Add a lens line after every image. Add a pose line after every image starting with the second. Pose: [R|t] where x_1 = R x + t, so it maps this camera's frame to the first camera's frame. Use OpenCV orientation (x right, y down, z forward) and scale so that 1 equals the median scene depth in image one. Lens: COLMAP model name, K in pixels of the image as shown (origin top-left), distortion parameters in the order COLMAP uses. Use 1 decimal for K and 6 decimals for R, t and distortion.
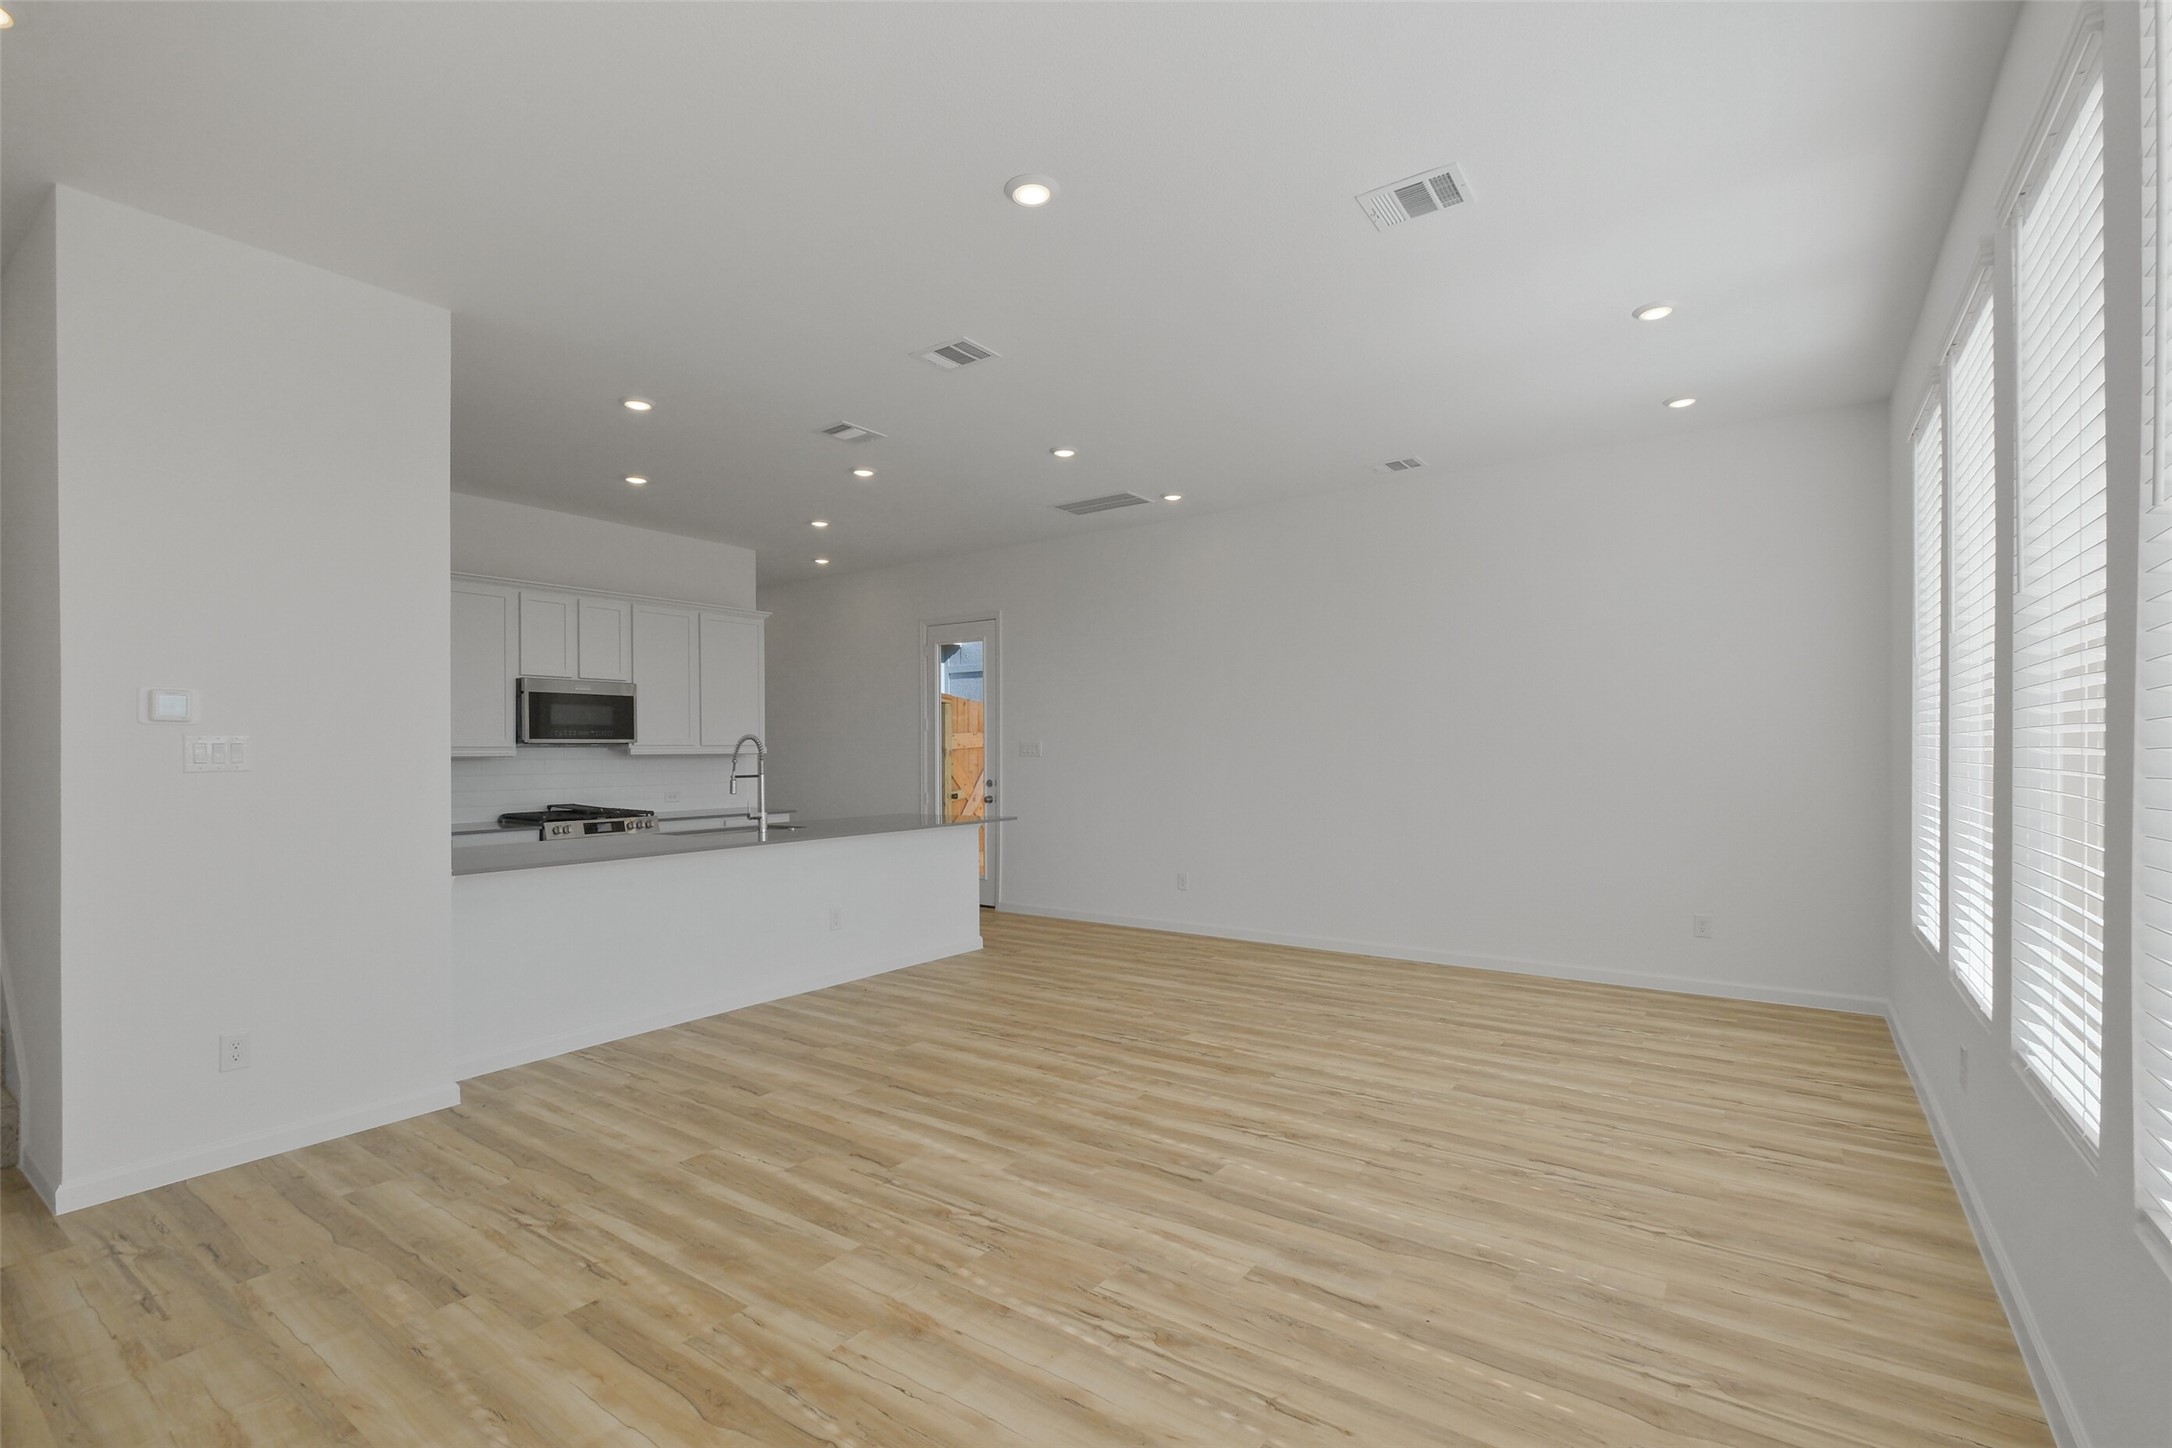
lens RADIAL K [[950.8, 0, 1091.4], [0, 950.8, 744.7], [0, 0, 1]] dist [-0.000468, -0.000338]
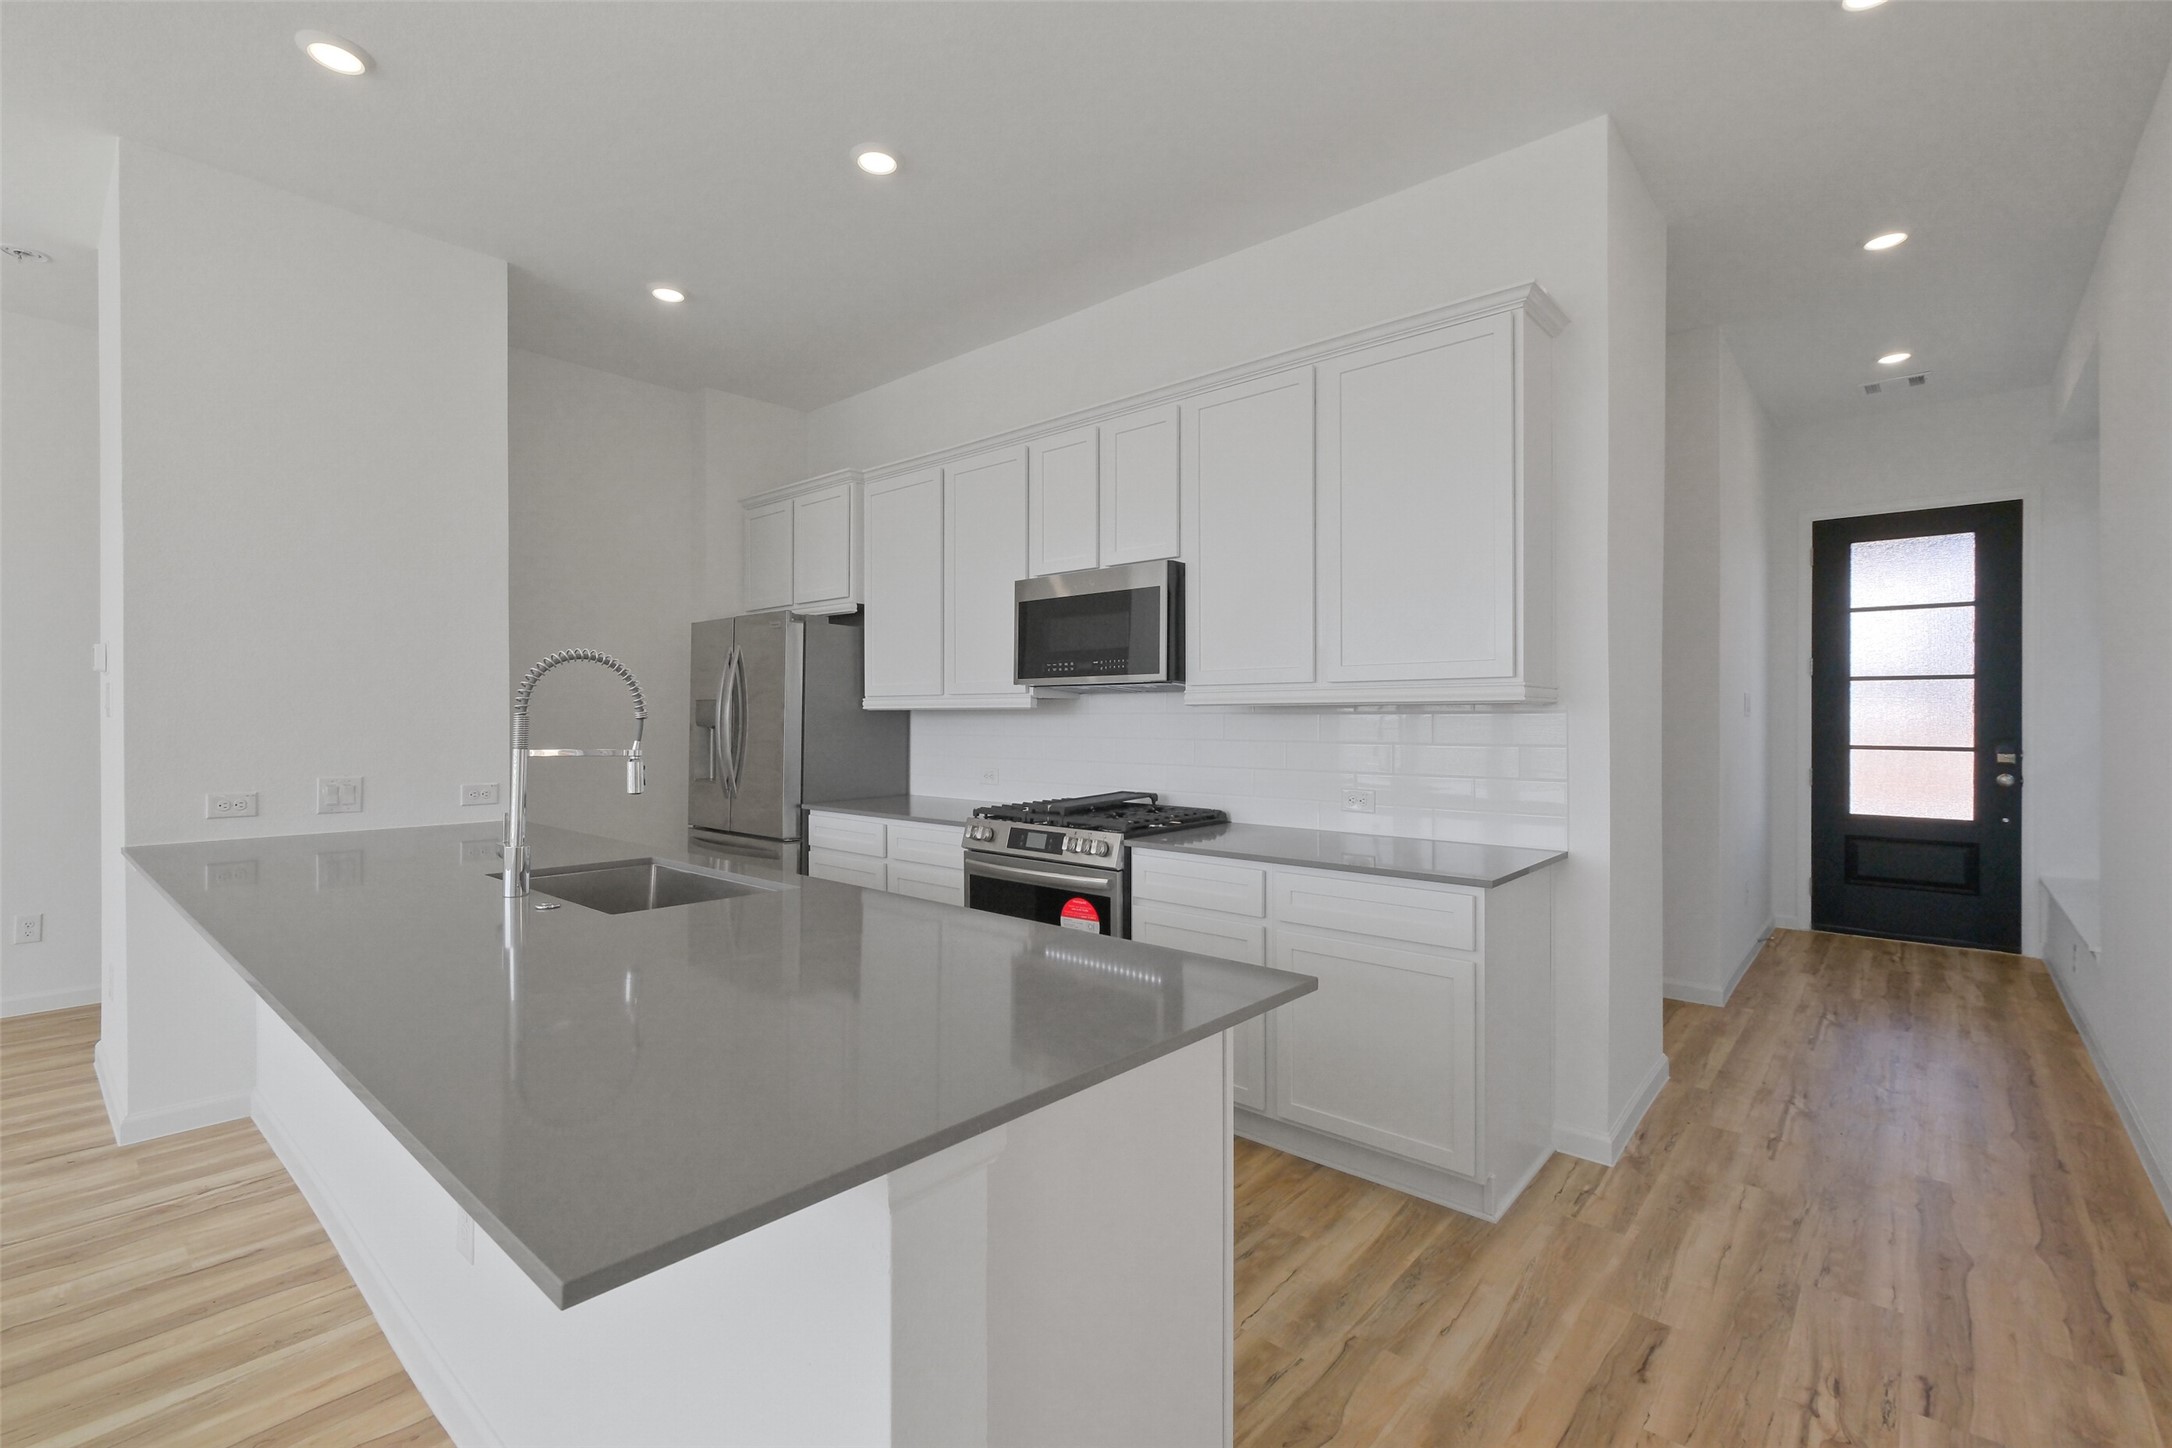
lens RADIAL K [[950.8, 0, 1086.0], [0, 950.8, 719.1], [0, 0, 1]] dist [-0.000468, -0.000338]
pose [[-0.104509, 0.011509, -0.994457, 0.031312], [0.008968, 0.999903, 0.010629, 0.022623], [0.994484, -0.007808, -0.104602, 1.883246]]
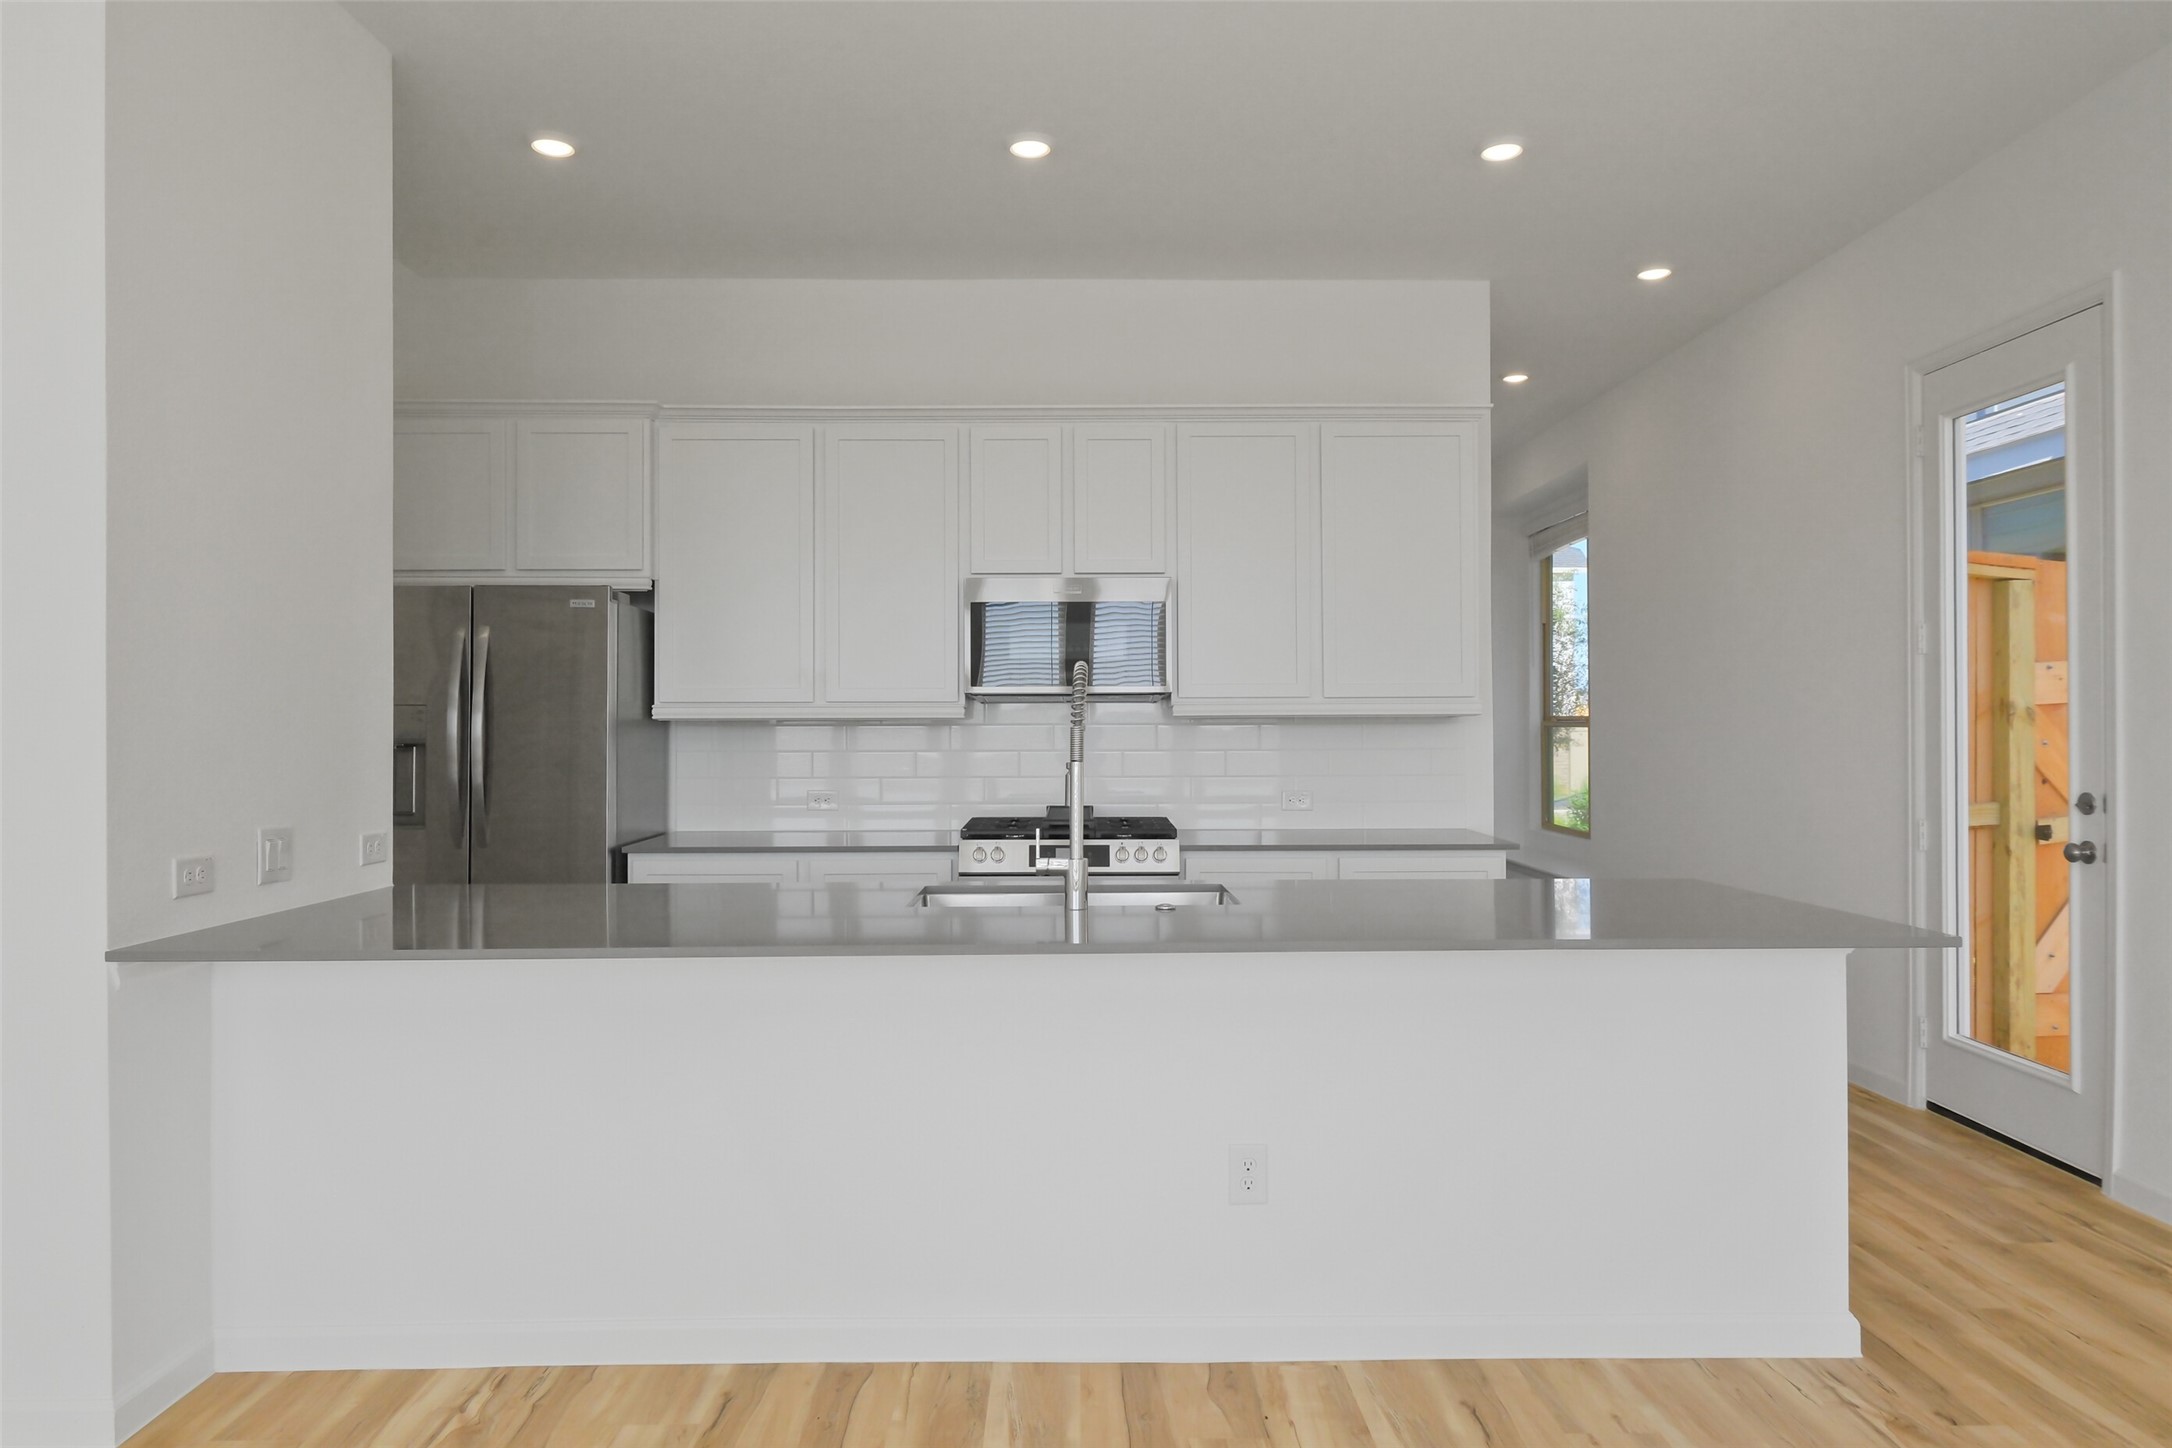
lens RADIAL K [[1360.9, 0, 1084.8], [0, 1360.9, 710.2], [0, 0, 1]] dist [0.003255, 0.000604]
pose [[0.584381, -0.004761, -0.811465, 0.169216], [0.005970, 0.999981, -0.001568, 0.015334], [0.811457, -0.003928, 0.584398, 0.993763]]
